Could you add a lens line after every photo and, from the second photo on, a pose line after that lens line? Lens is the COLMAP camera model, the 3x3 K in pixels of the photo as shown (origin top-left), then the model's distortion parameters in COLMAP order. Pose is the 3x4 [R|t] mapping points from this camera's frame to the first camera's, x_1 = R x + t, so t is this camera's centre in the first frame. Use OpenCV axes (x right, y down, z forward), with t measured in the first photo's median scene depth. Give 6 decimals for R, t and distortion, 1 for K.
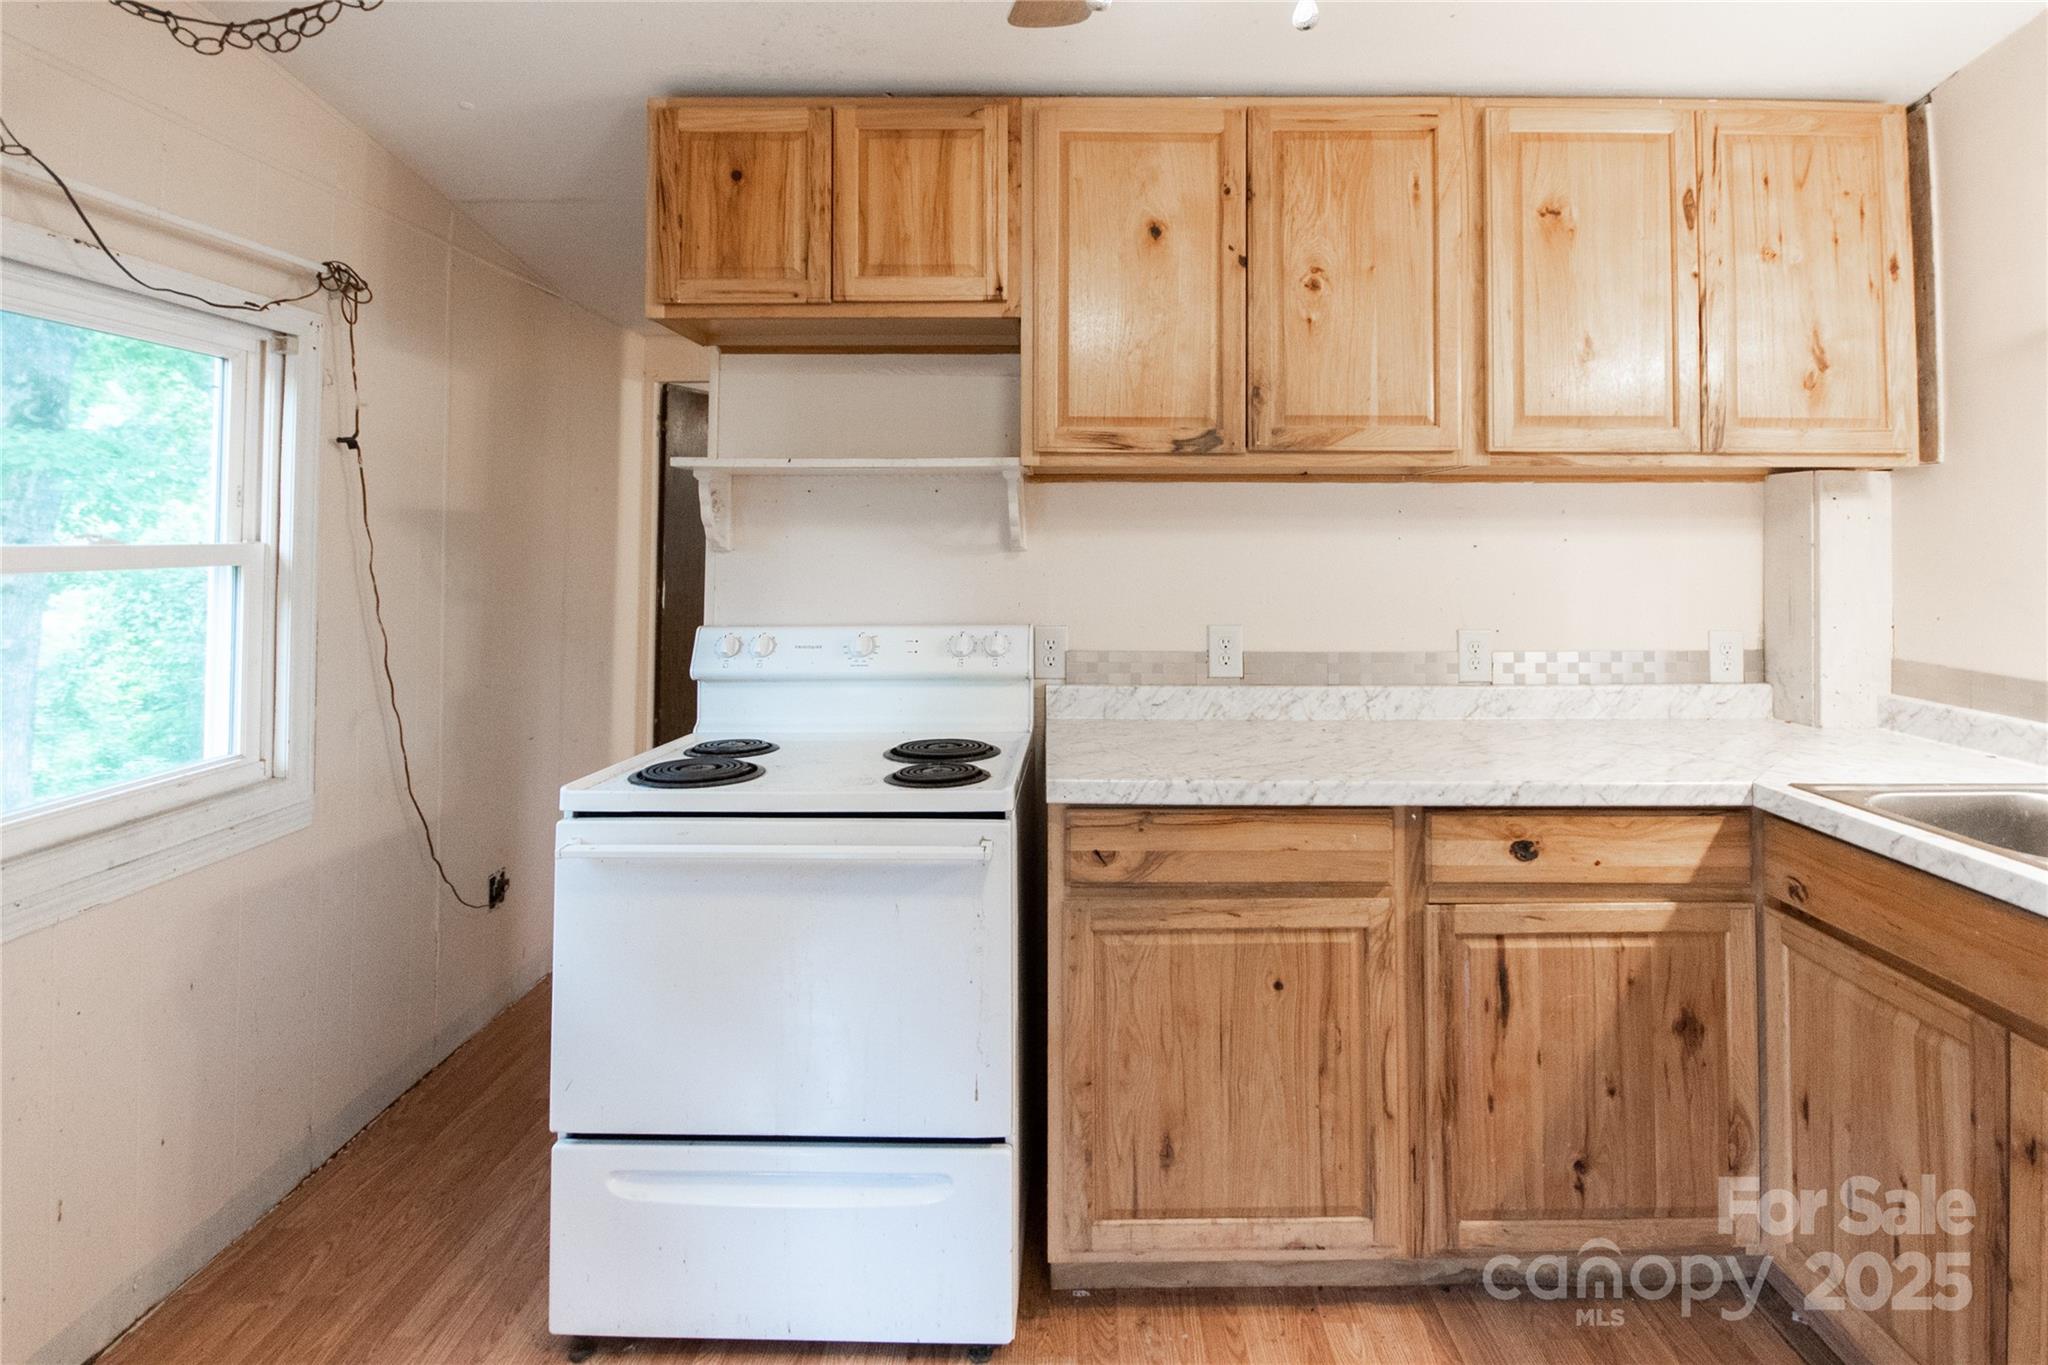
lens RADIAL K [[971.6, 0, 1062.0], [0, 971.6, 517.6], [0, 0, 1]] dist [-0.003900, -0.003165]
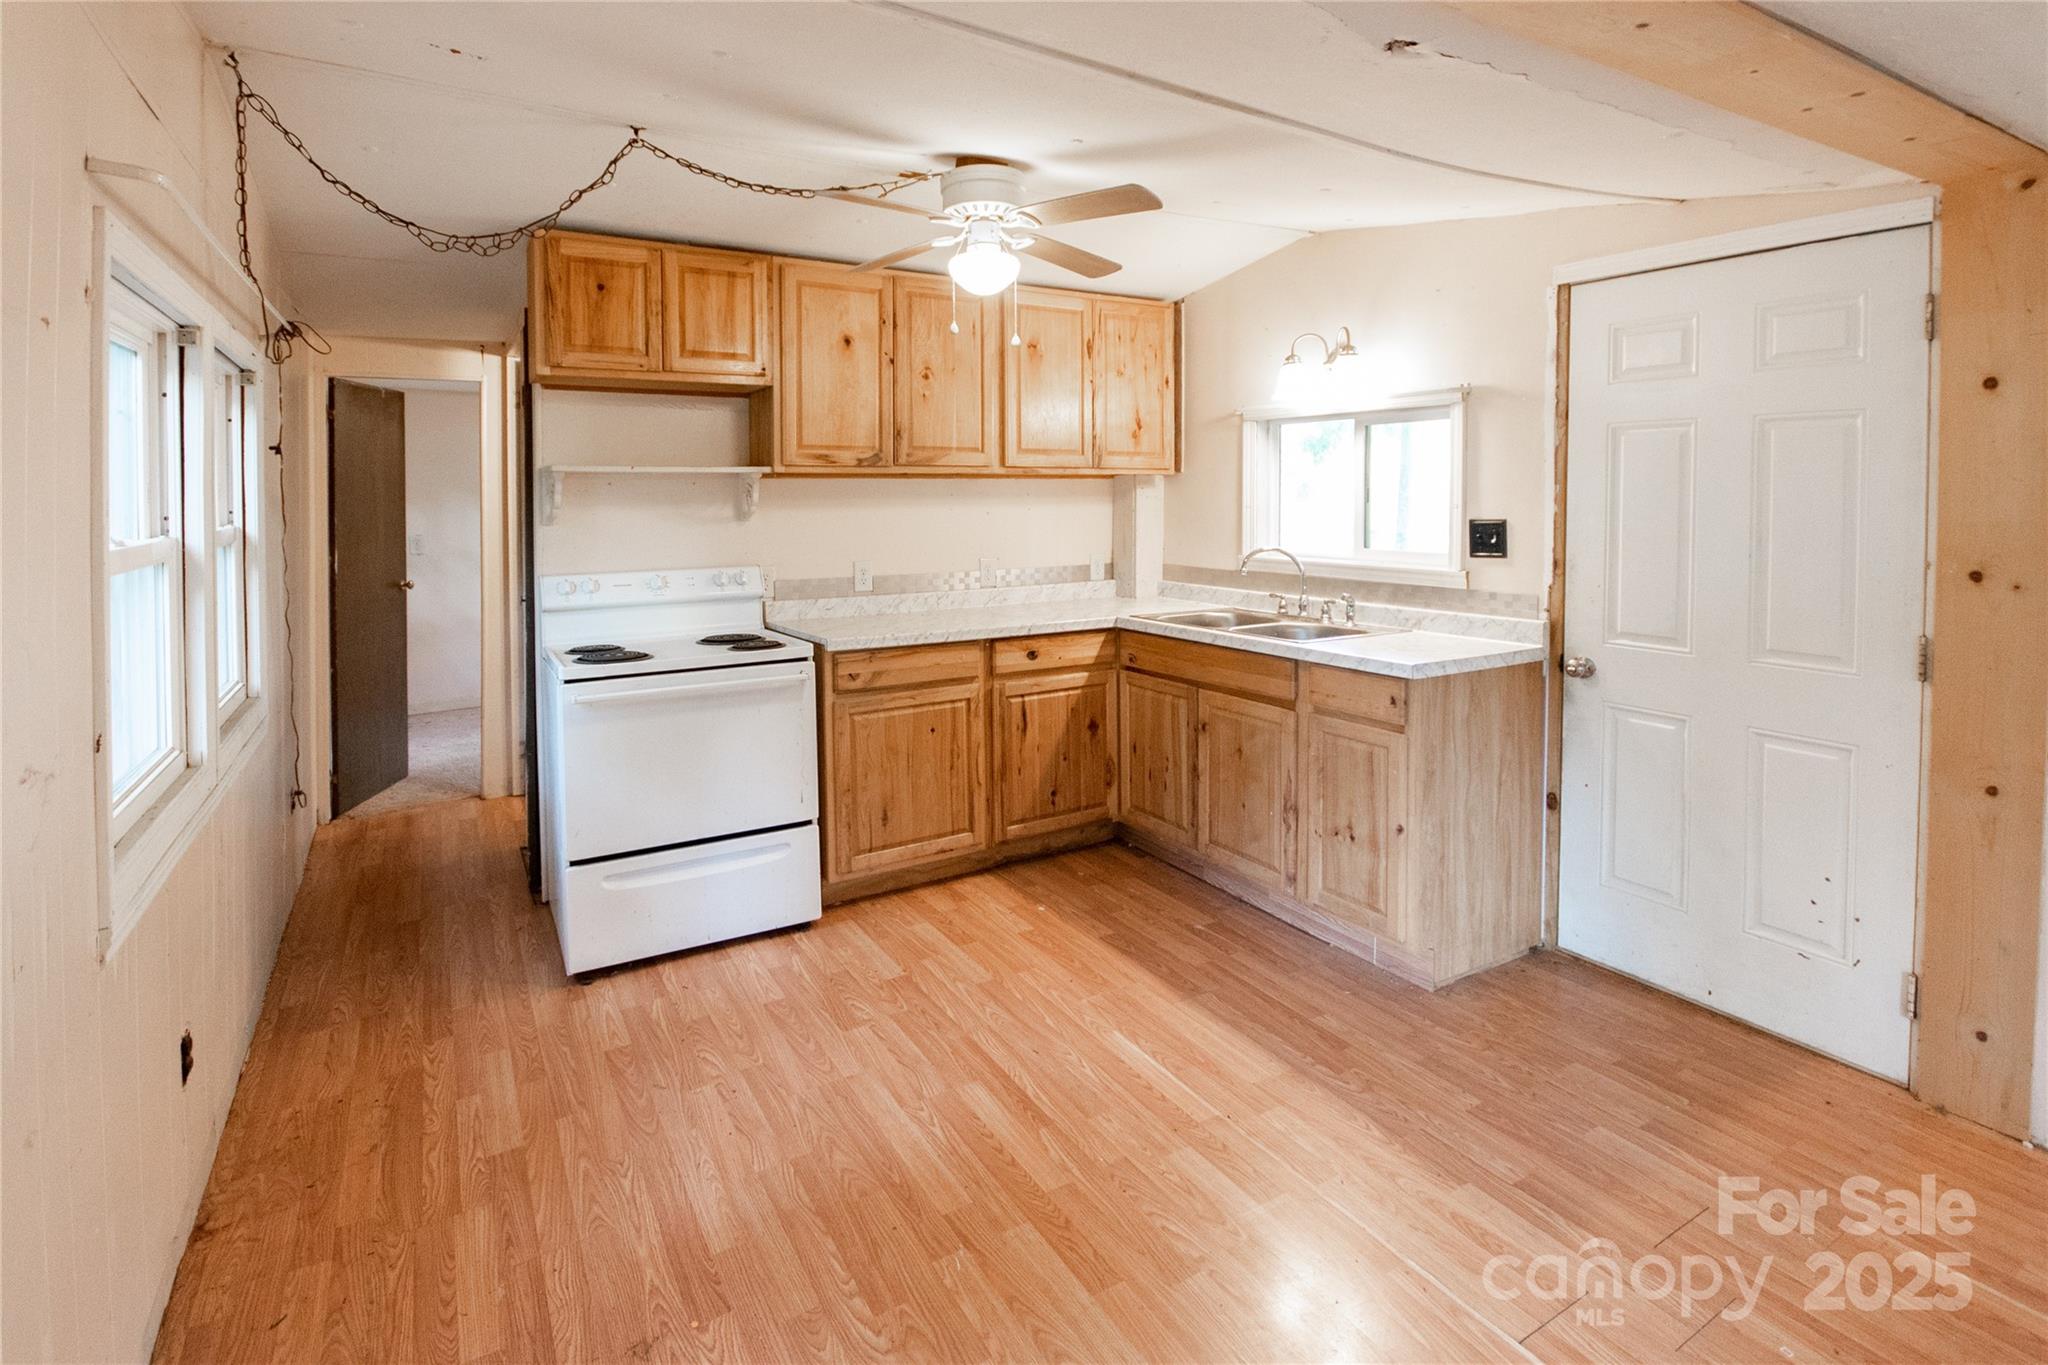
lens RADIAL K [[971.6, 0, 943.0], [0, 971.6, 513.0], [0, 0, 1]] dist [-0.003900, -0.003165]
pose [[0.879428, -0.015775, 0.475770, -0.610764], [-0.004351, 0.999143, 0.041170, -0.053811], [-0.476012, -0.038276, 0.878606, -0.674567]]
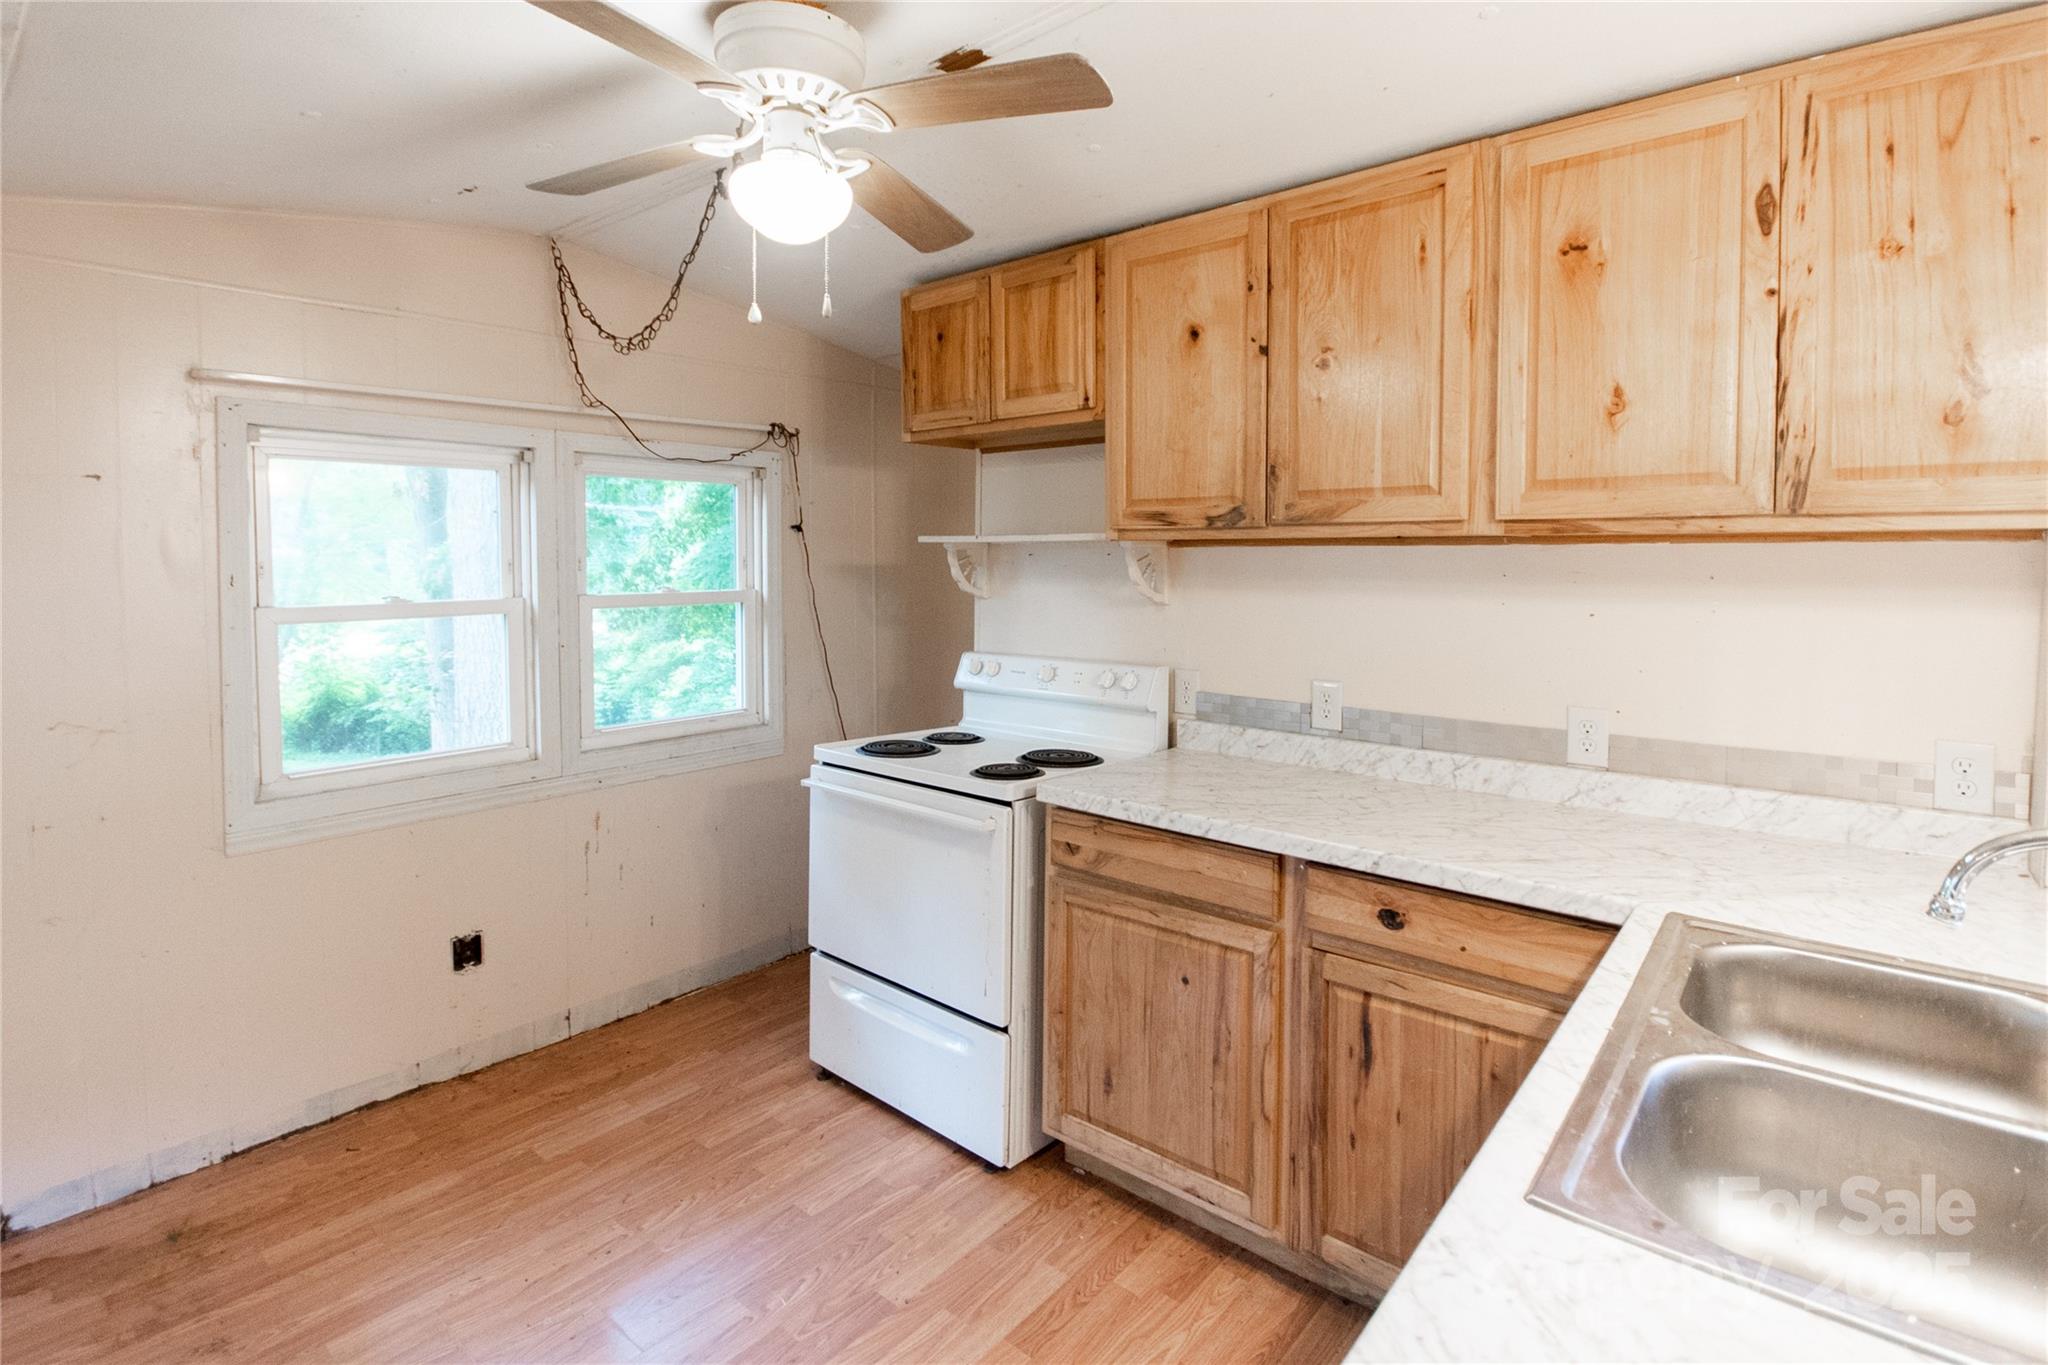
lens RADIAL K [[971.6, 0, 1046.3], [0, 971.6, 594.7], [0, 0, 1]] dist [-0.003900, -0.003165]
pose [[0.769140, 0.023708, -0.638640, 0.706790], [0.015989, 0.998285, 0.056315, -0.055408], [0.638880, -0.053525, 0.767442, -0.008553]]
